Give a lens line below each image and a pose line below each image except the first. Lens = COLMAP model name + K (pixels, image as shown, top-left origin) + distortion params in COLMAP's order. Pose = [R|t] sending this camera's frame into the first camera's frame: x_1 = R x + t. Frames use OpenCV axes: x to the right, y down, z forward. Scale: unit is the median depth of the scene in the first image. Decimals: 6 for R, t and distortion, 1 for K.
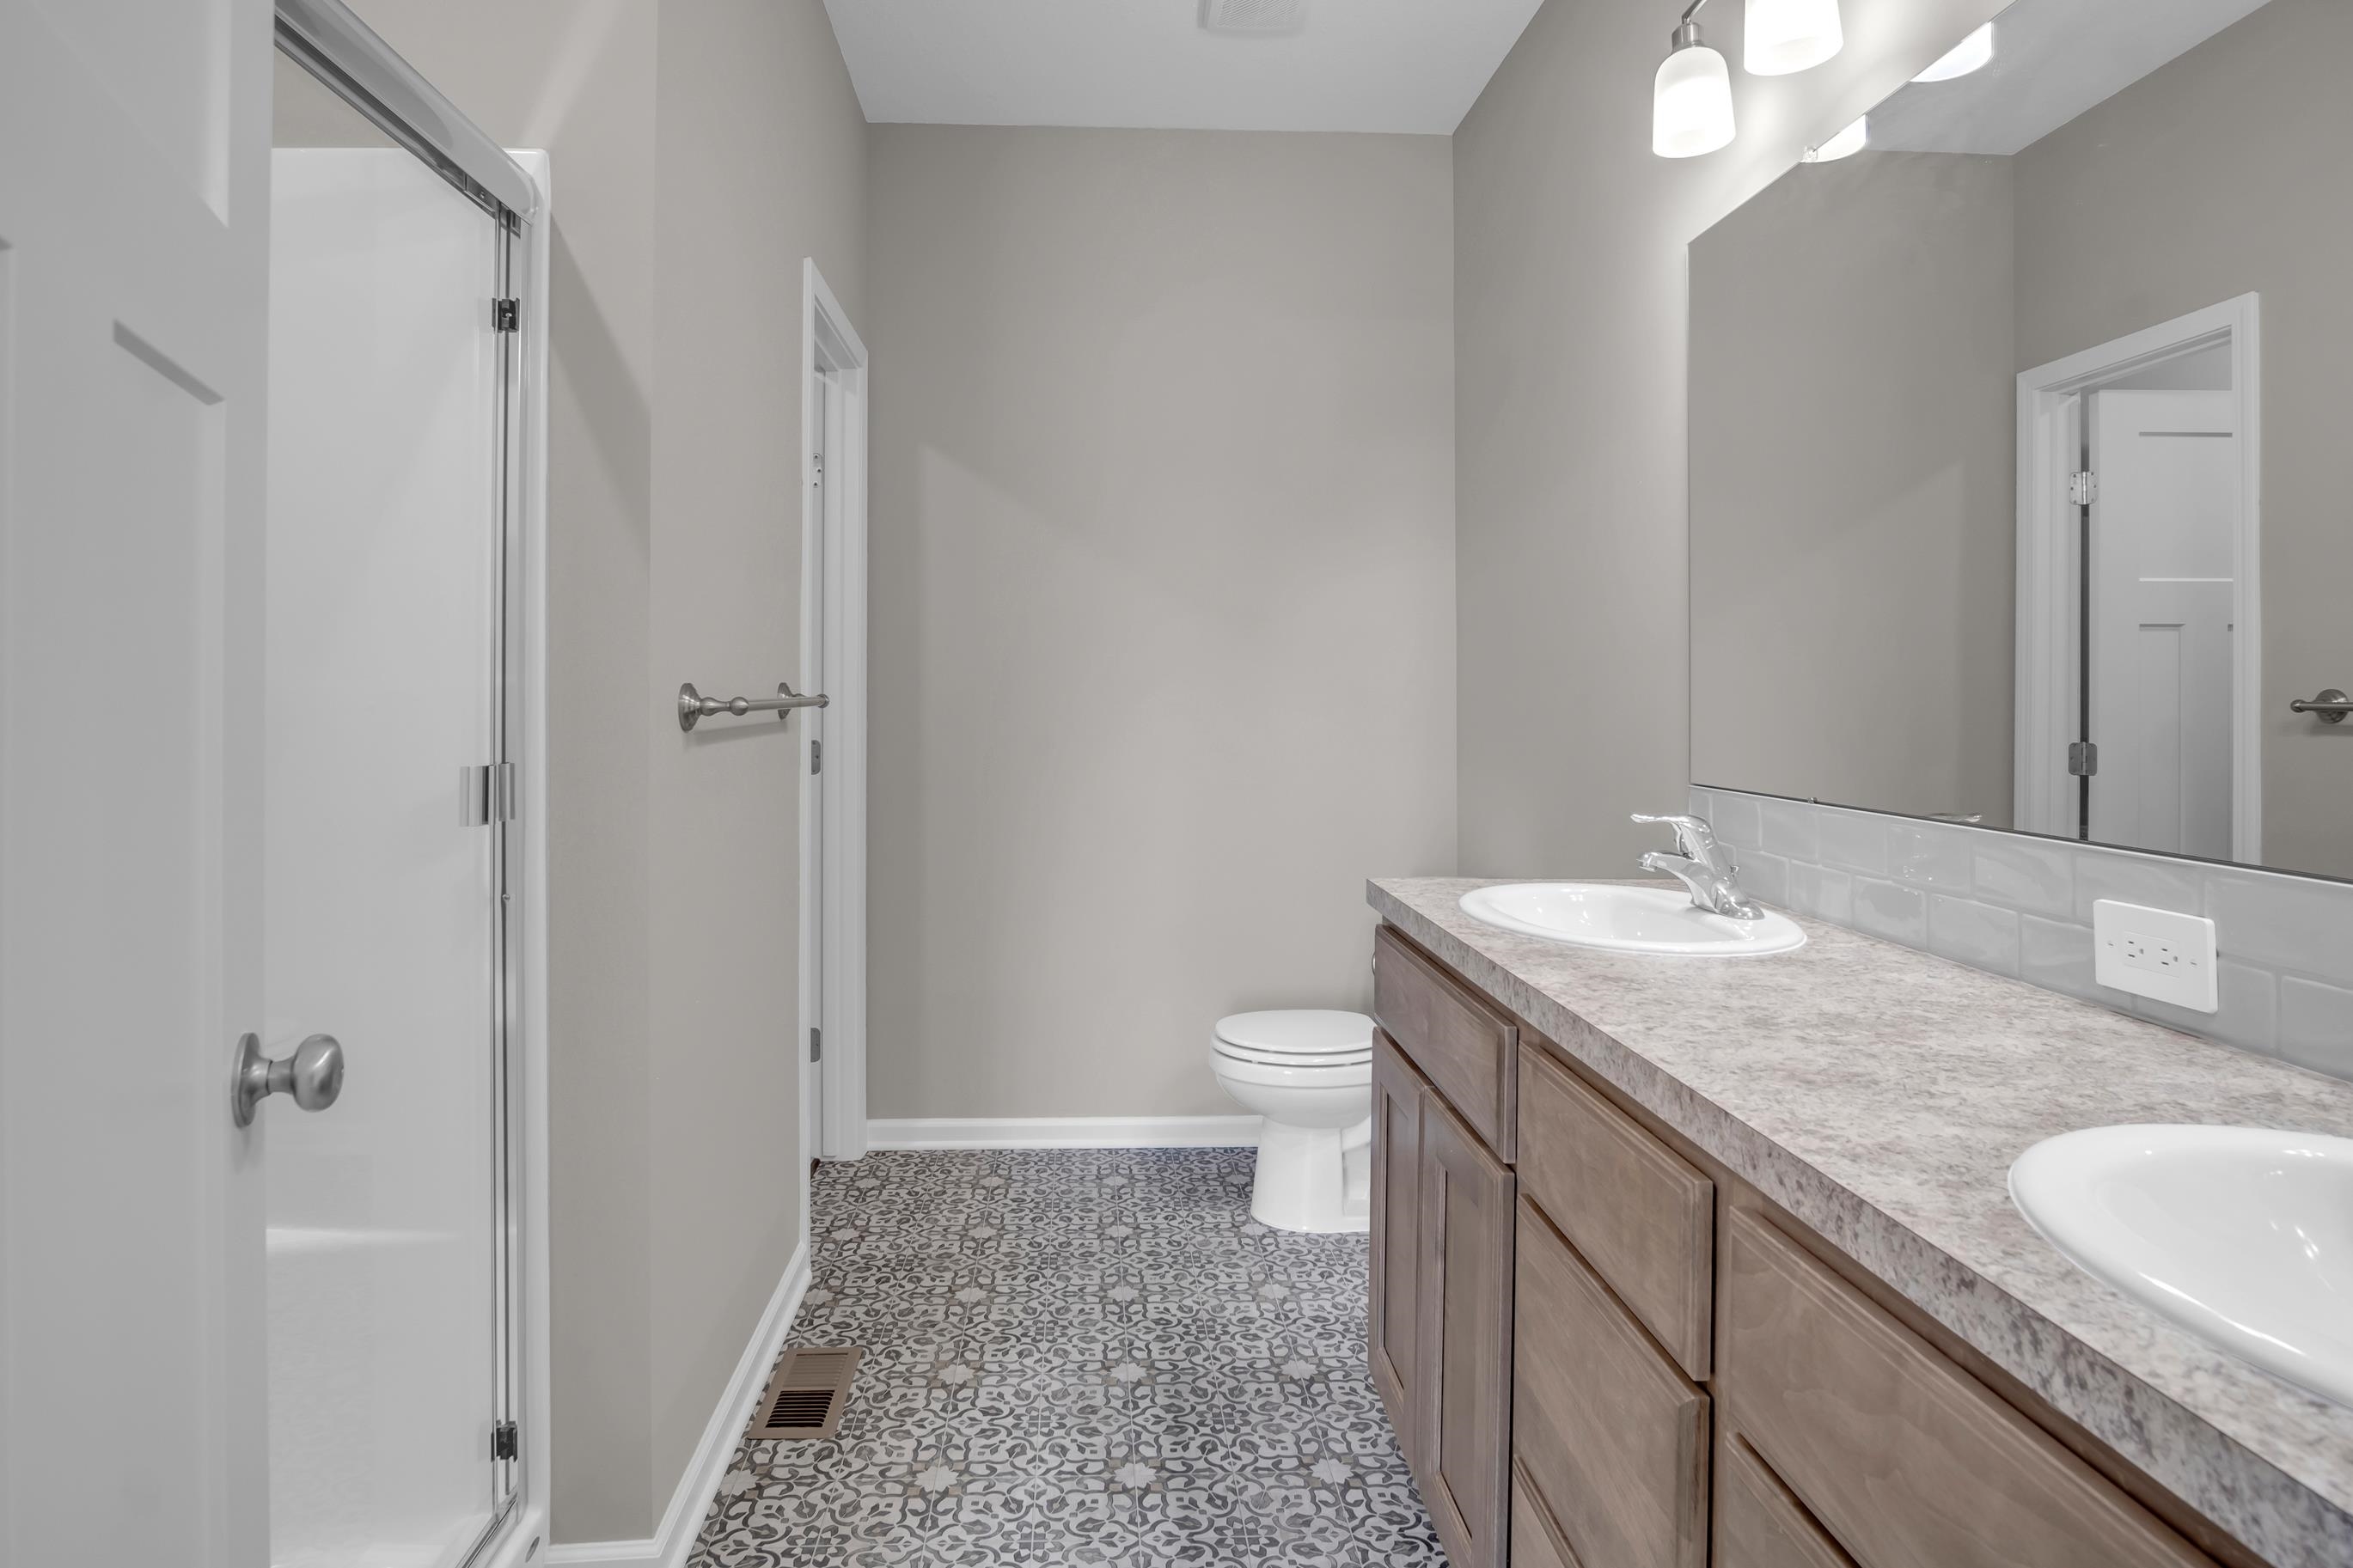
lens RADIAL K [[1273.0, 0, 1115.6], [0, 1273.0, 729.4], [0, 0, 1]] dist [-0.030756, 0.008621]
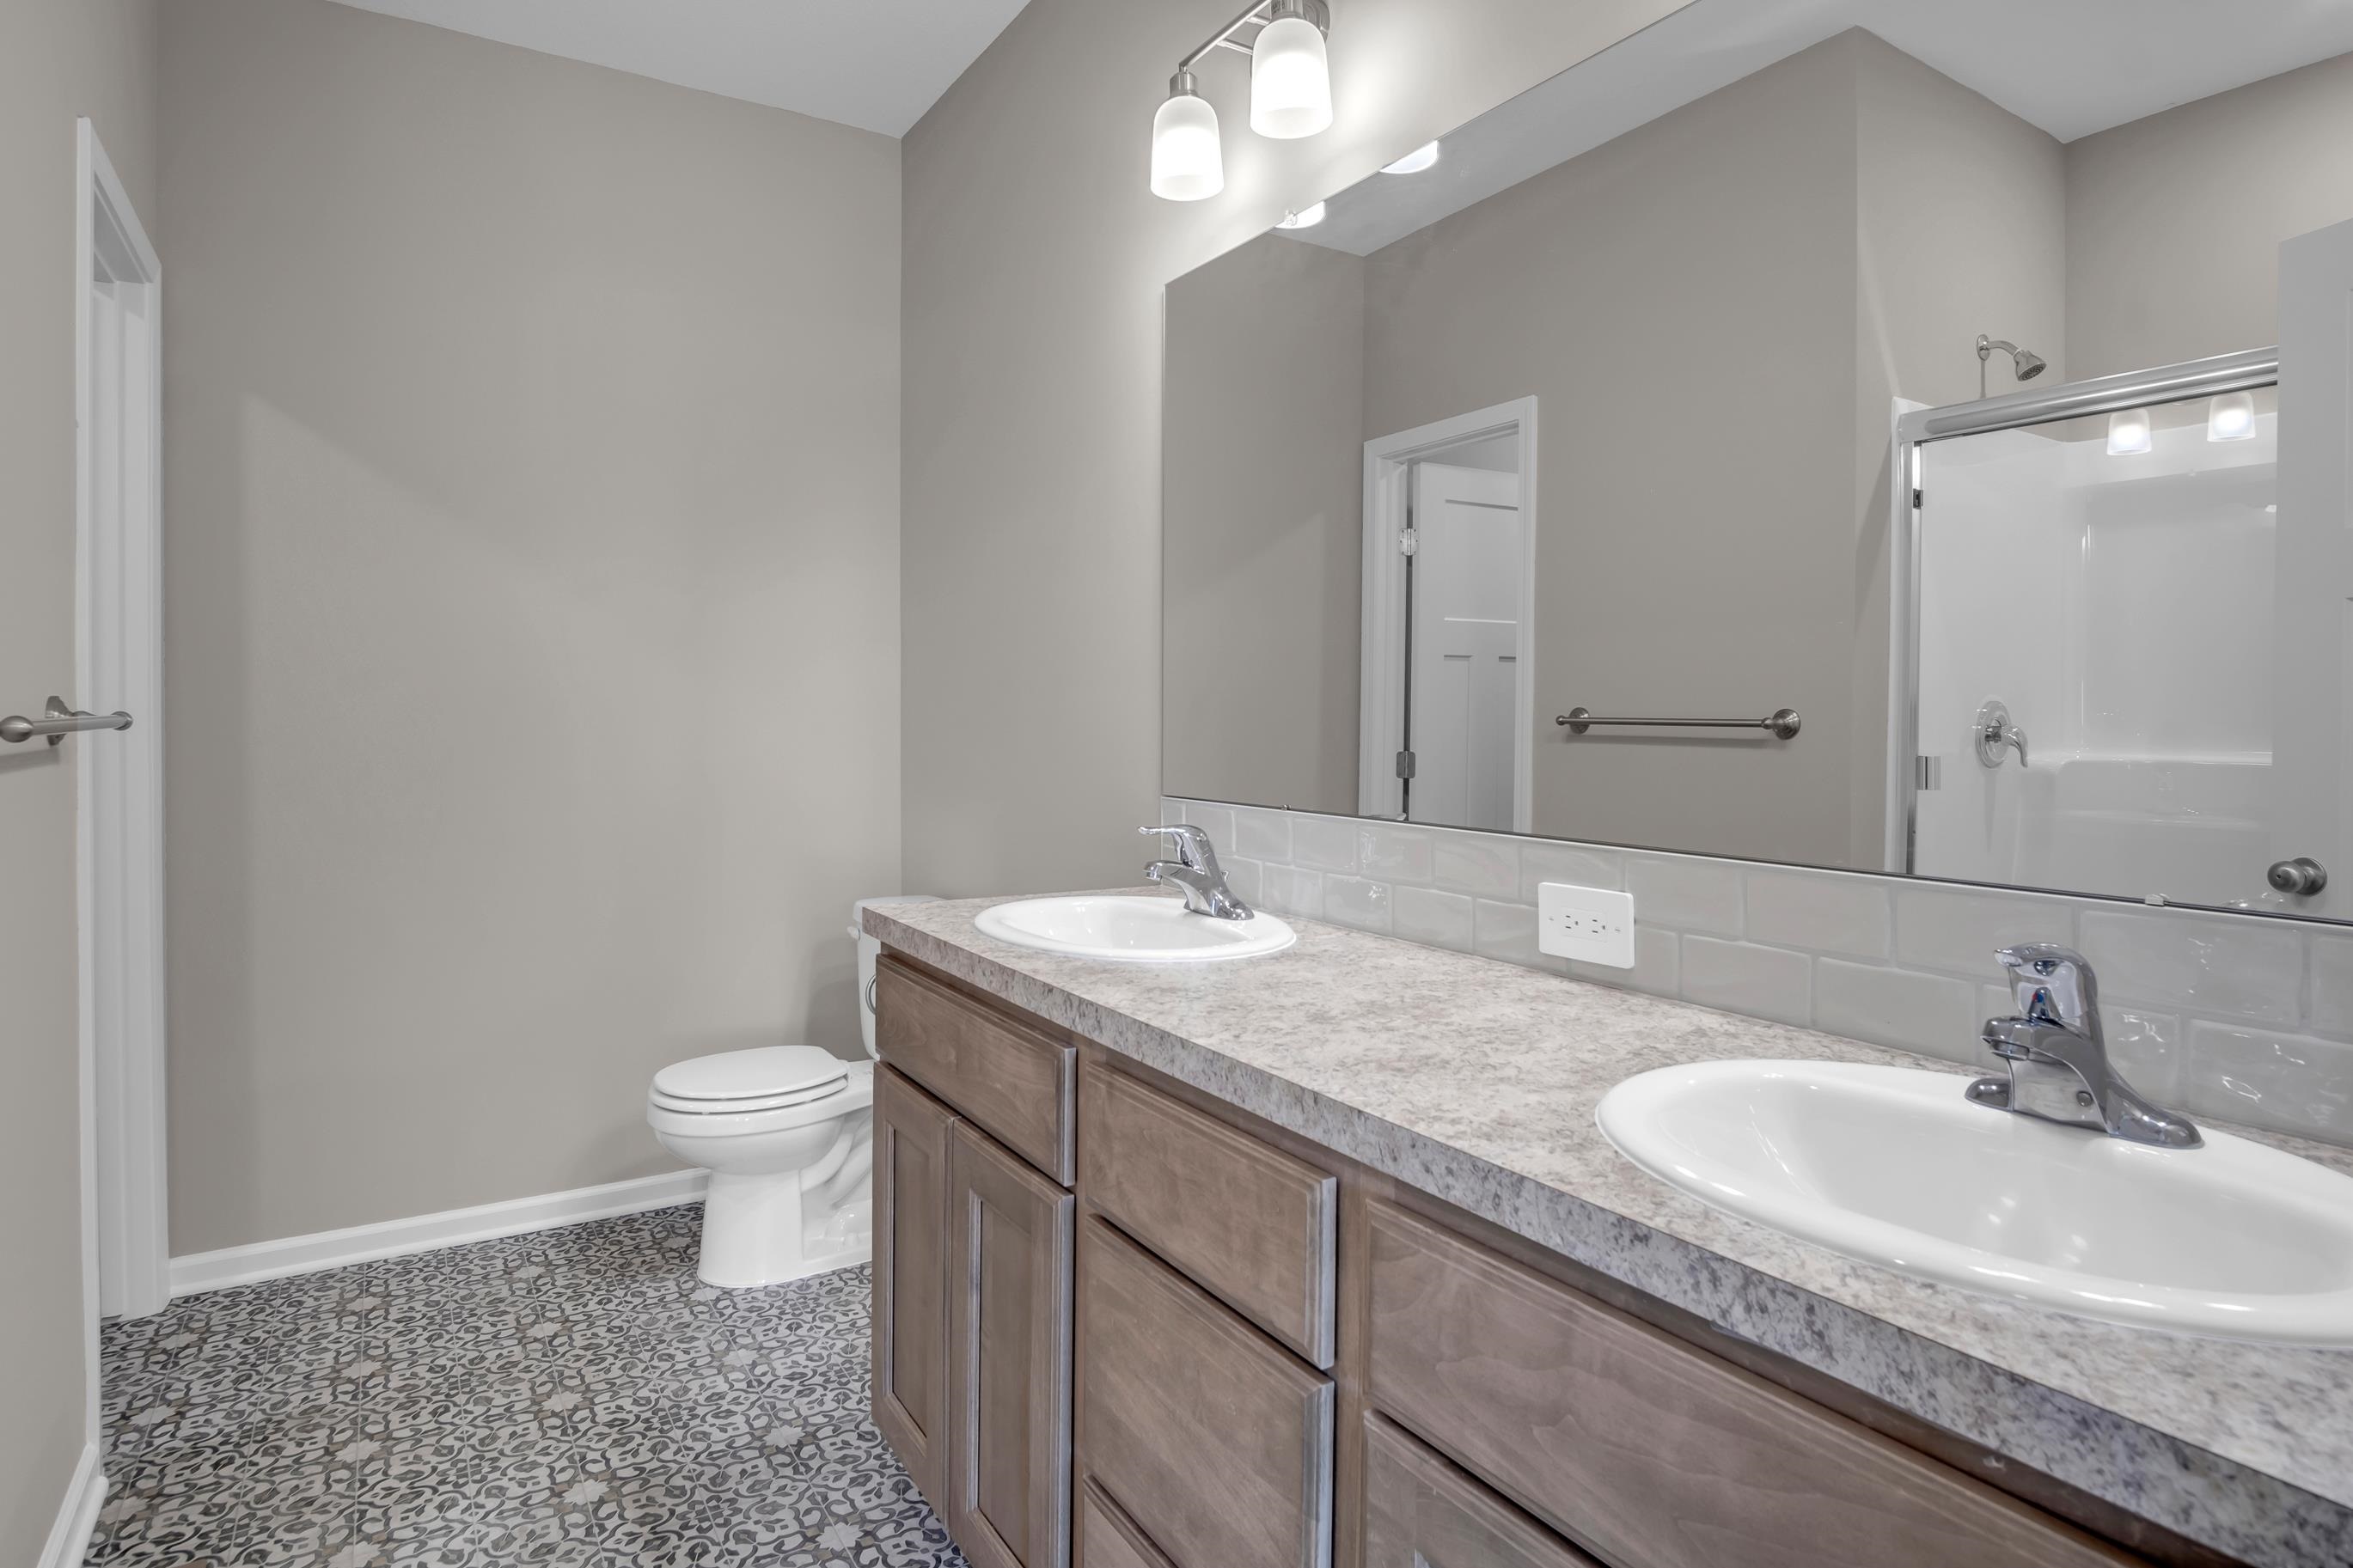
lens RADIAL K [[1273.2, 0, 1166.8], [0, 1273.2, 763.4], [0, 0, 1]] dist [-0.030327, 0.008384]
pose [[0.869849, -0.019702, 0.492925, -0.080234], [0.013229, 0.999774, 0.016617, -0.002323], [-0.493141, -0.007933, 0.869913, 0.076688]]
